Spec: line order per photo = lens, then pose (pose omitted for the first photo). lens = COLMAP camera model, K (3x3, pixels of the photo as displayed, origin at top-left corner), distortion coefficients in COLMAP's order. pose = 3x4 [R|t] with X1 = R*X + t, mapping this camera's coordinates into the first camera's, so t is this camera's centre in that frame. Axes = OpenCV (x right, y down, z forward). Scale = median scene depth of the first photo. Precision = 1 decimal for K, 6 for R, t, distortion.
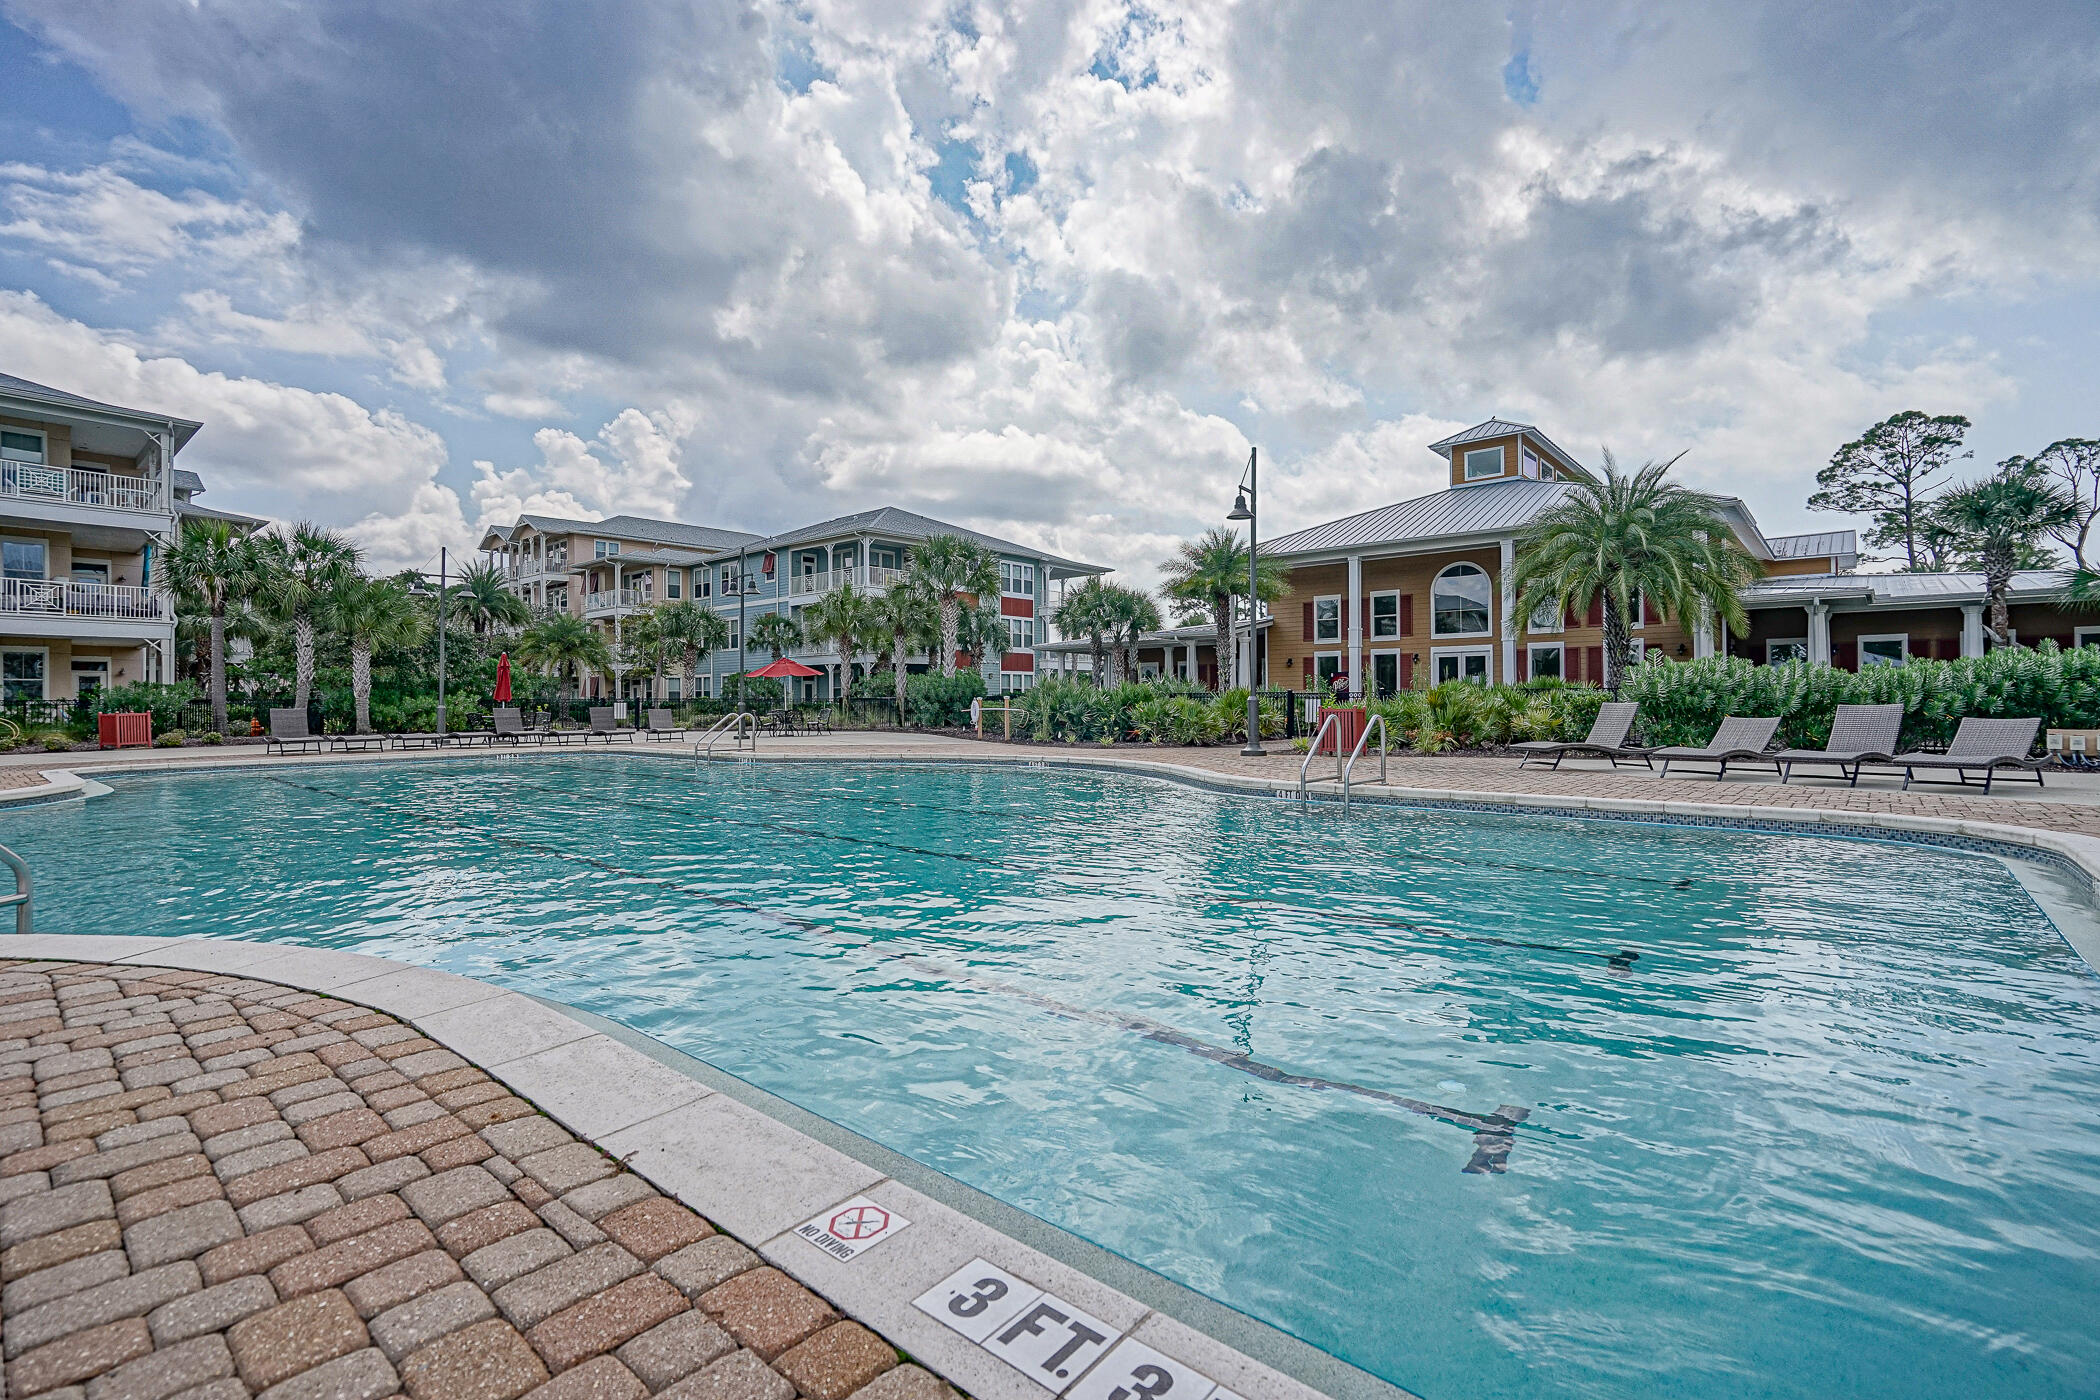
lens RADIAL K [[991.6, 0, 1031.5], [0, 991.6, 697.1], [0, 0, 1]] dist [0.023084, 0.001439]
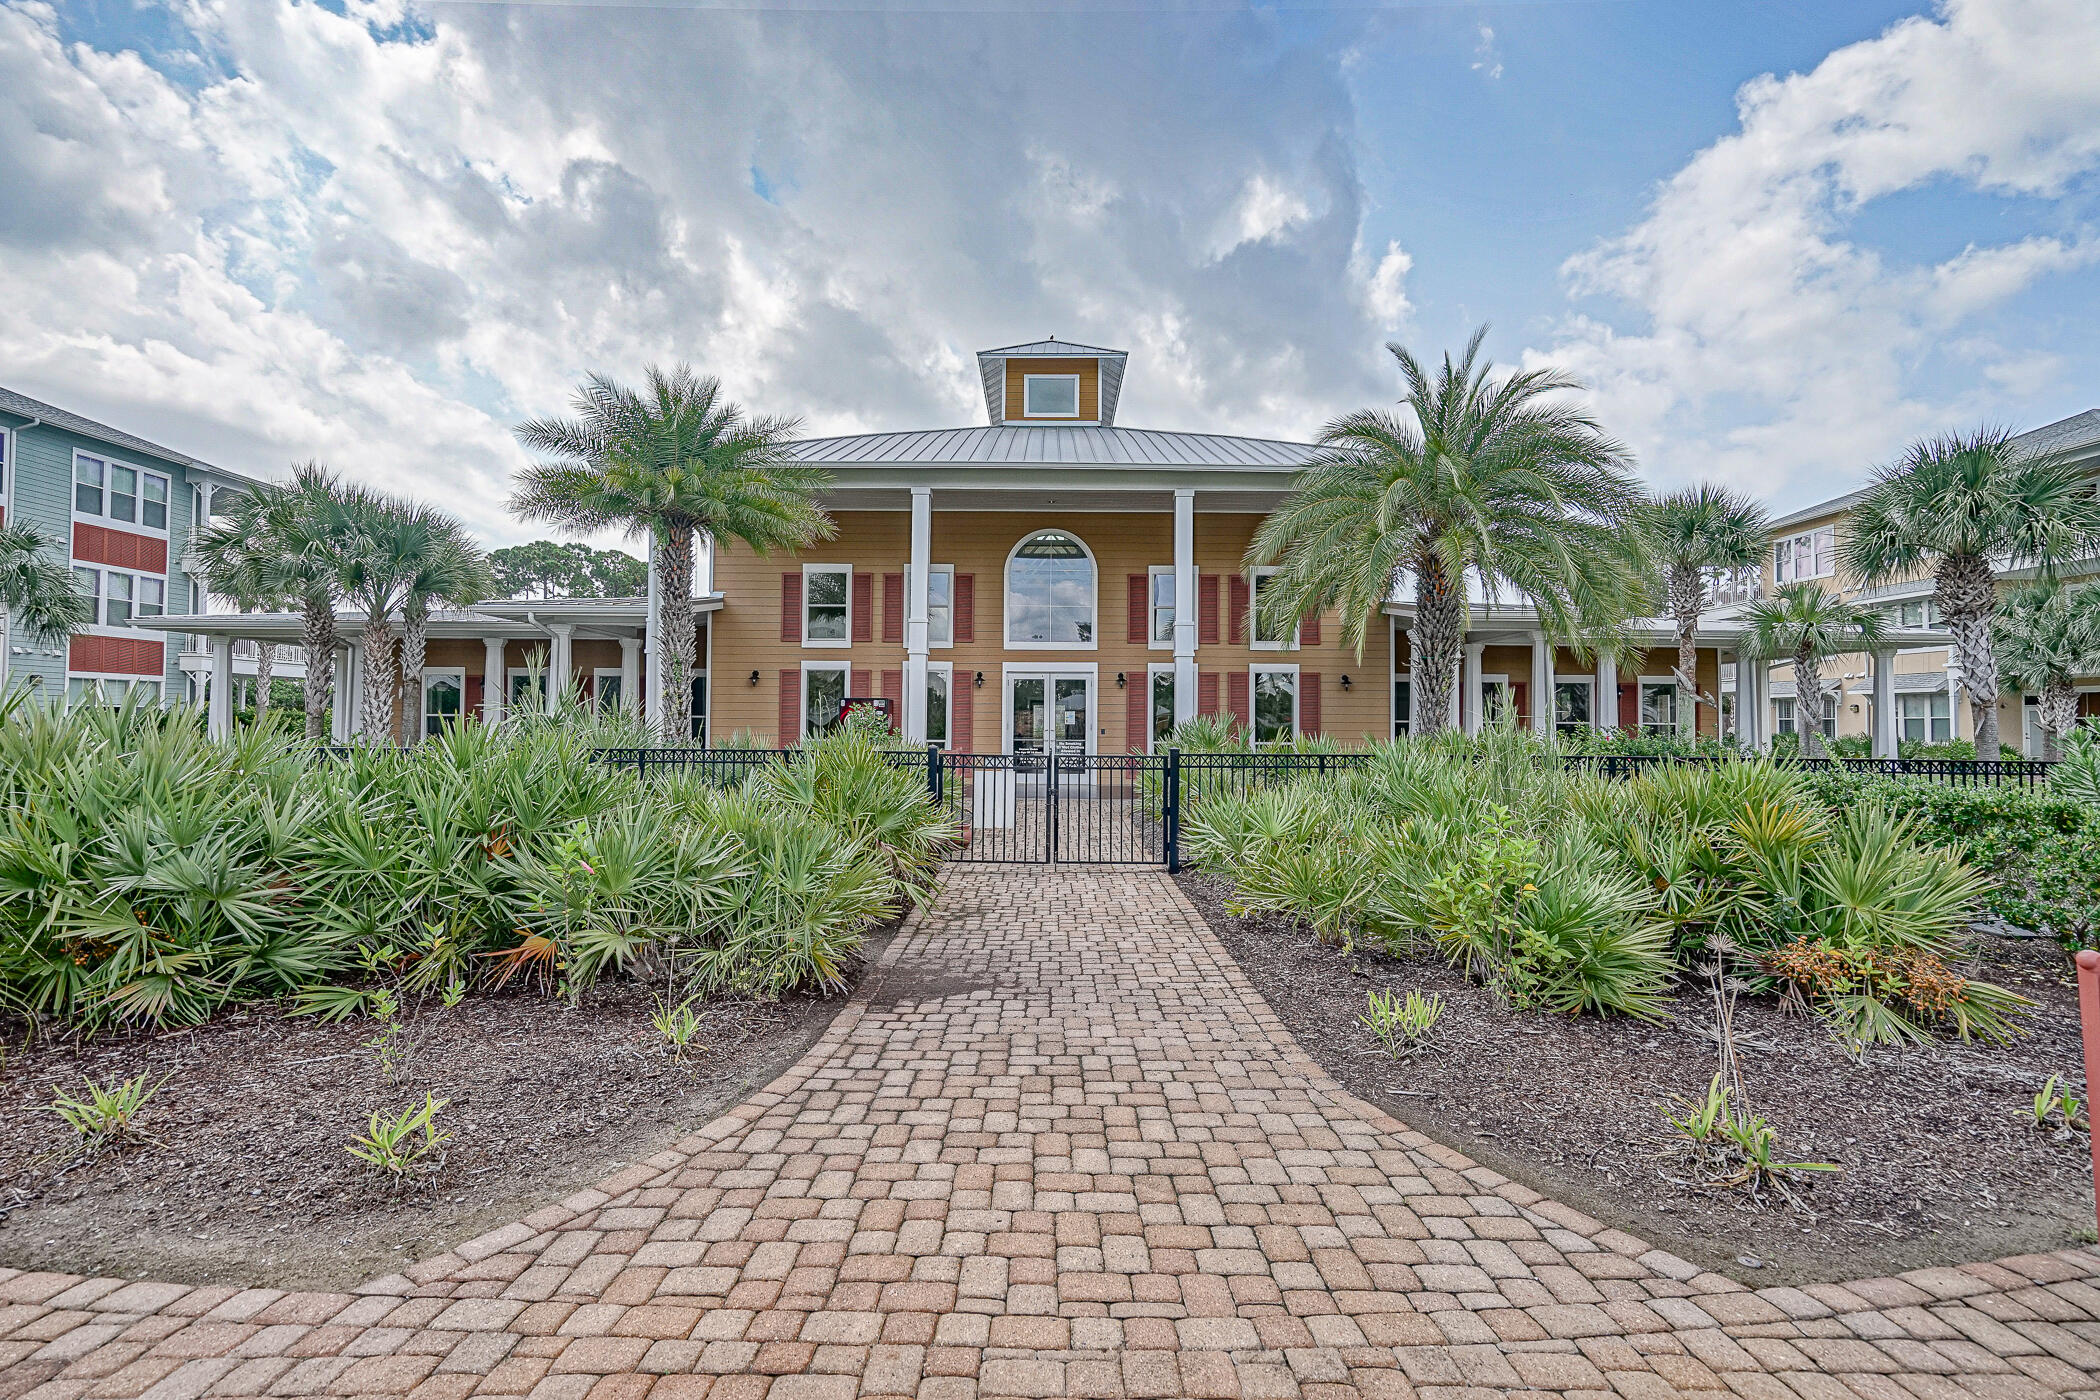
lens RADIAL K [[991.6, 0, 1053.4], [0, 991.6, 702.0], [0, 0, 1]] dist [0.023084, 0.001439]
pose [[0.764537, 0.025664, 0.644068, 0.026680], [-0.014973, 0.999645, -0.022059, -0.010675], [-0.644405, 0.007221, 0.764650, 0.426107]]
